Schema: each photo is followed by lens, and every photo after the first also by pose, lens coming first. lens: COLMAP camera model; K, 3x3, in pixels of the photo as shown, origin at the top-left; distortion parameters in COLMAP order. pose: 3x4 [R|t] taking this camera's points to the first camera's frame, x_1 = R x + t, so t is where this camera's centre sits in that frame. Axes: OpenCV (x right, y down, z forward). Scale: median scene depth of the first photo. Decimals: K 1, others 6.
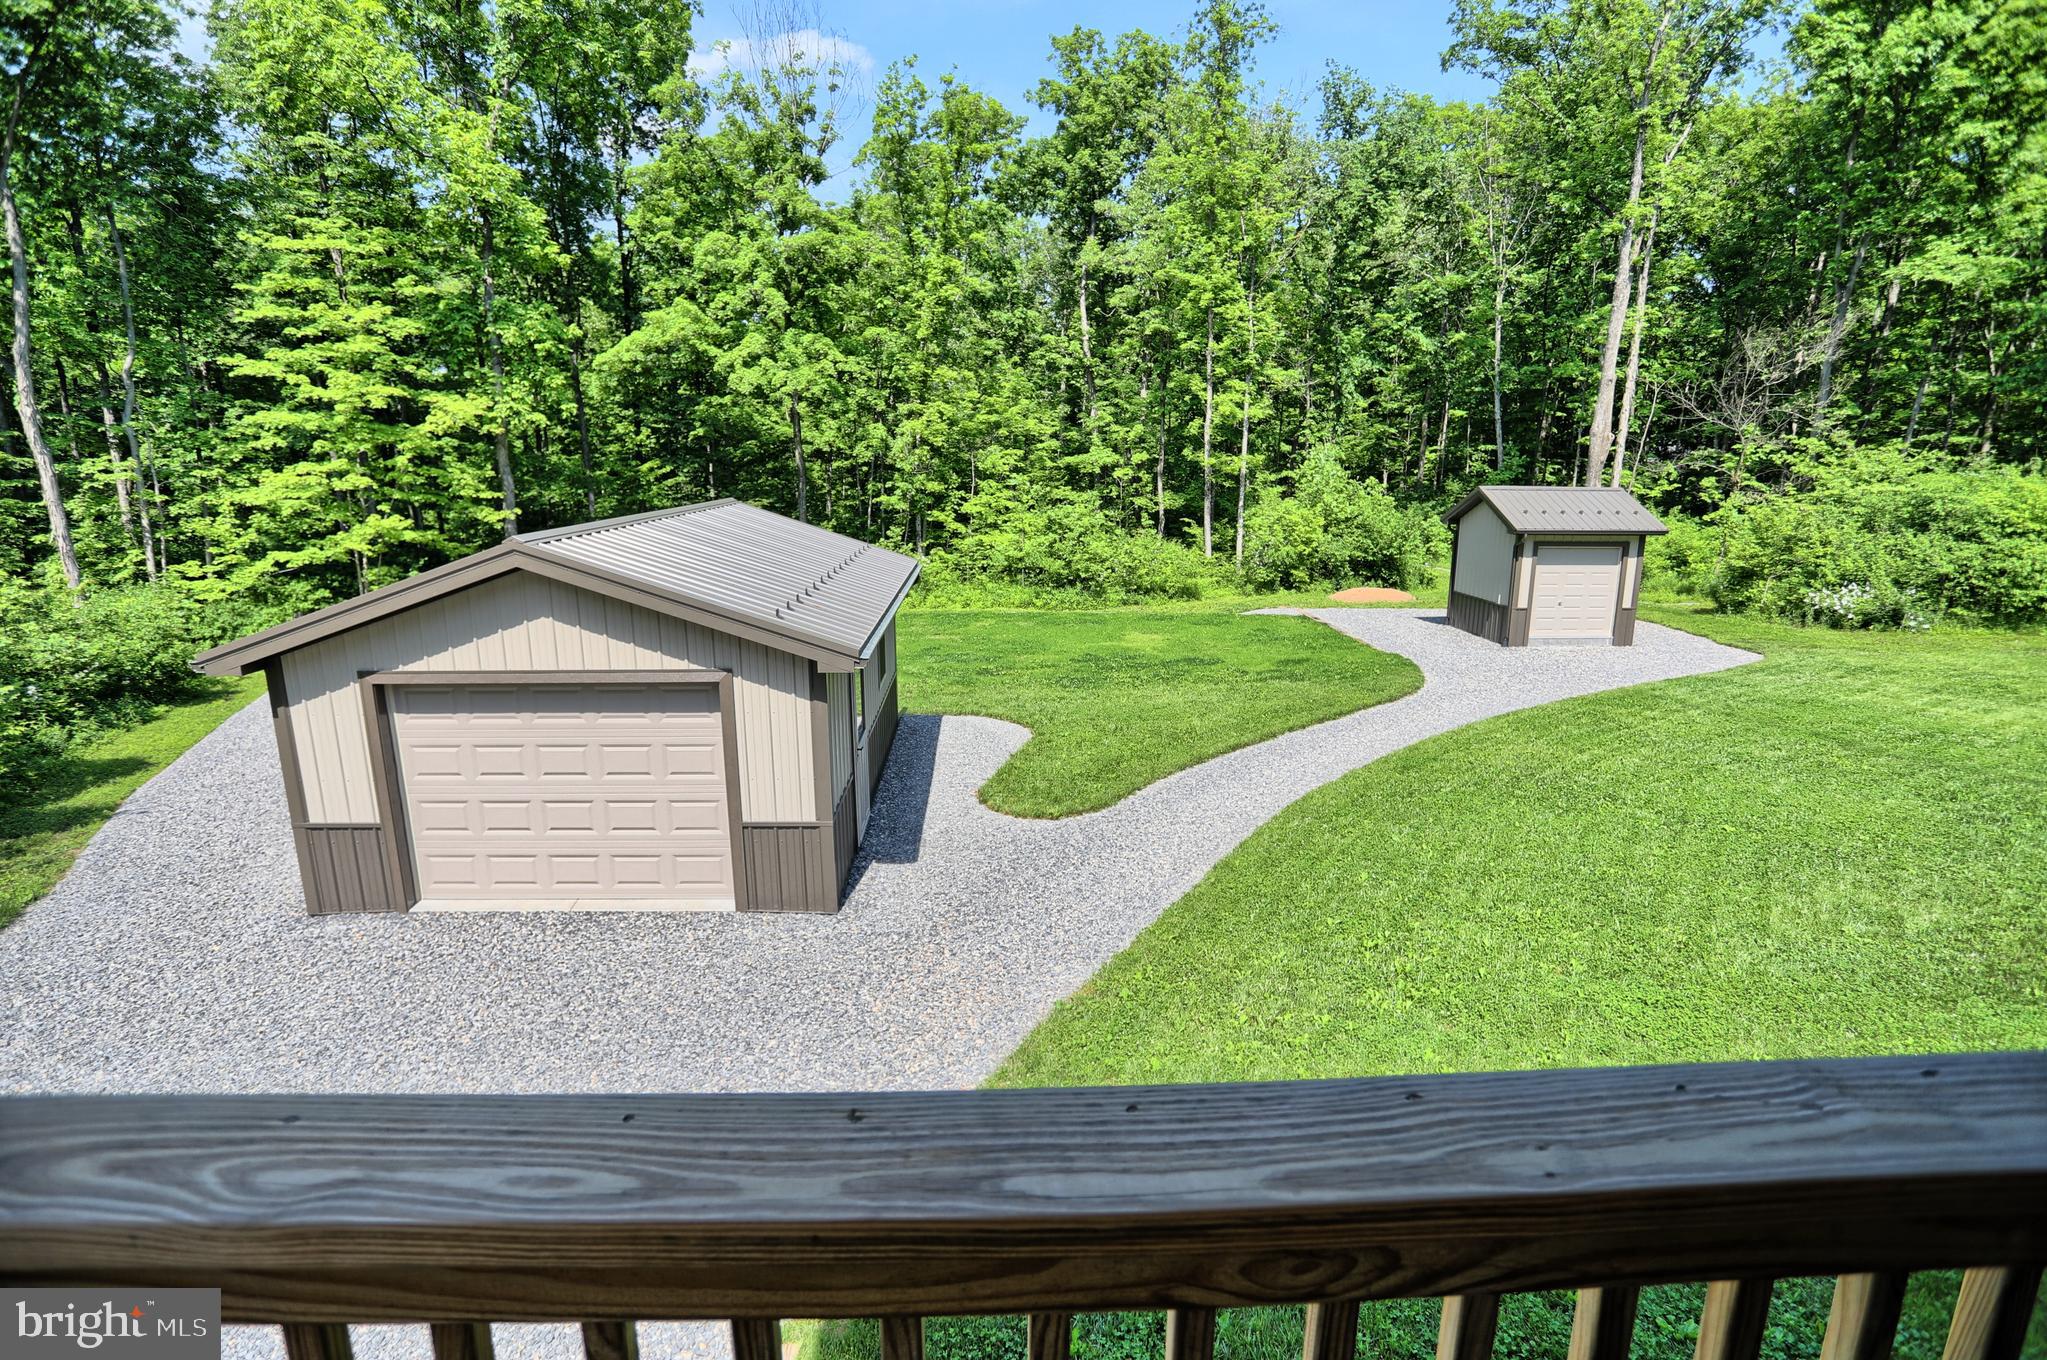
lens RADIAL K [[999.0, 0, 1023.5], [0, 999.0, 680.0], [0, 0, 1]] dist [-0.084989, 0.040716]
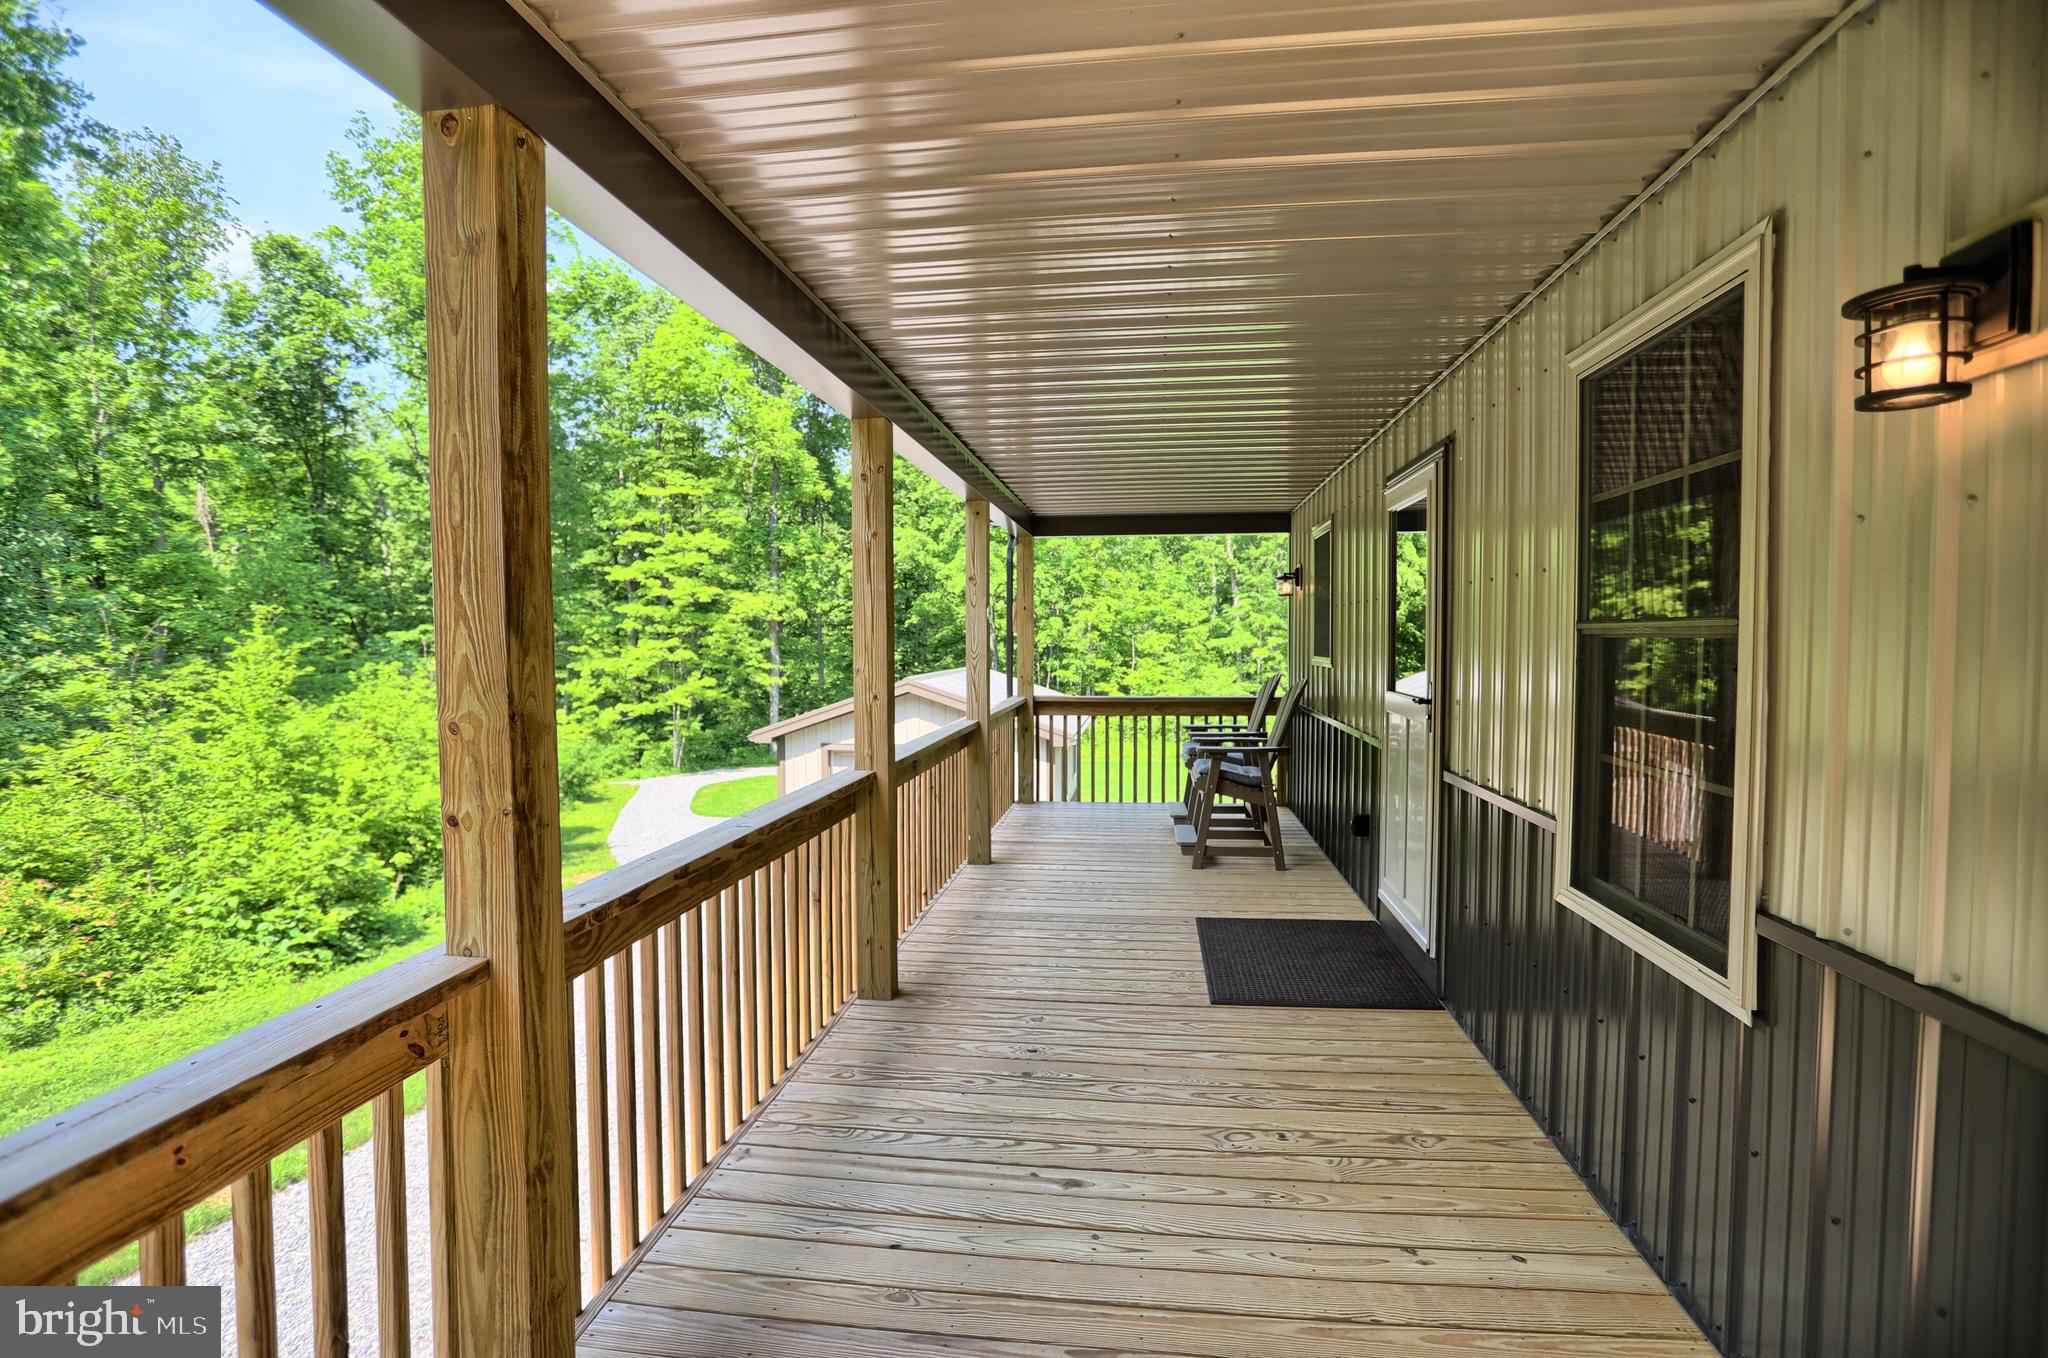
lens RADIAL K [[990.7, 0, 1024.1], [0, 990.7, 661.3], [0, 0, 1]] dist [-0.062177, 0.020095]
pose [[0.987624, -0.000488, -0.156840, 0.009649], [-0.030633, 0.980137, -0.195943, 0.058240], [0.153820, 0.198323, 0.967991, -0.256483]]
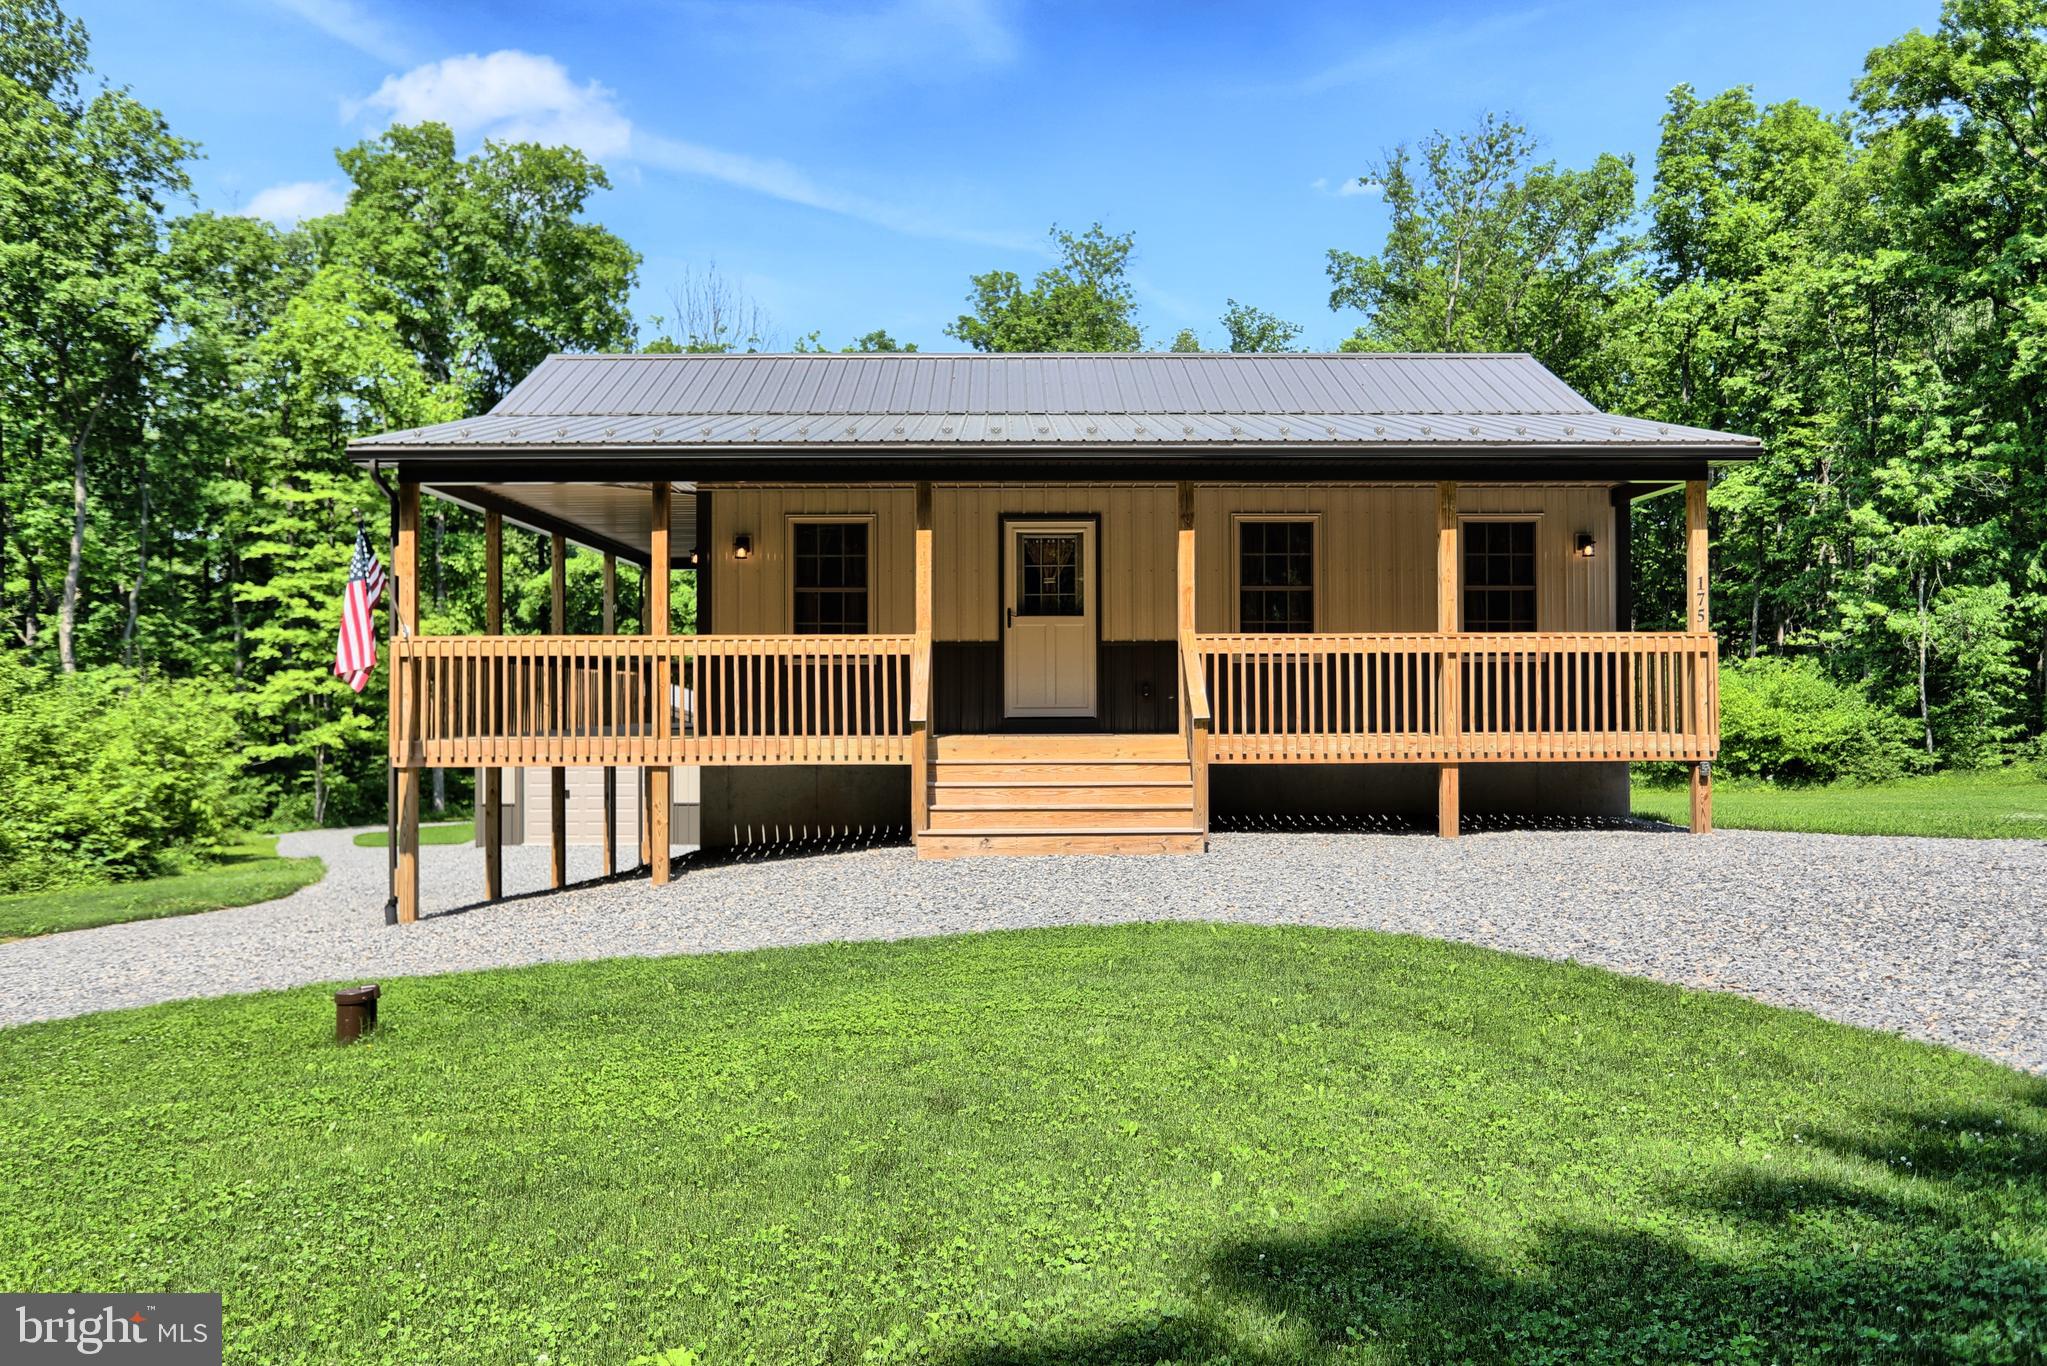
lens RADIAL K [[1526.7, 0, 1024.4], [0, 1526.7, 648.5], [0, 0, 1]] dist [-0.051764, 0.095219]
pose [[0.999874, -0.004618, -0.015200, 0.164640], [0.000607, 0.967221, -0.253936, 0.198672], [0.015875, 0.253895, 0.967102, -0.712407]]
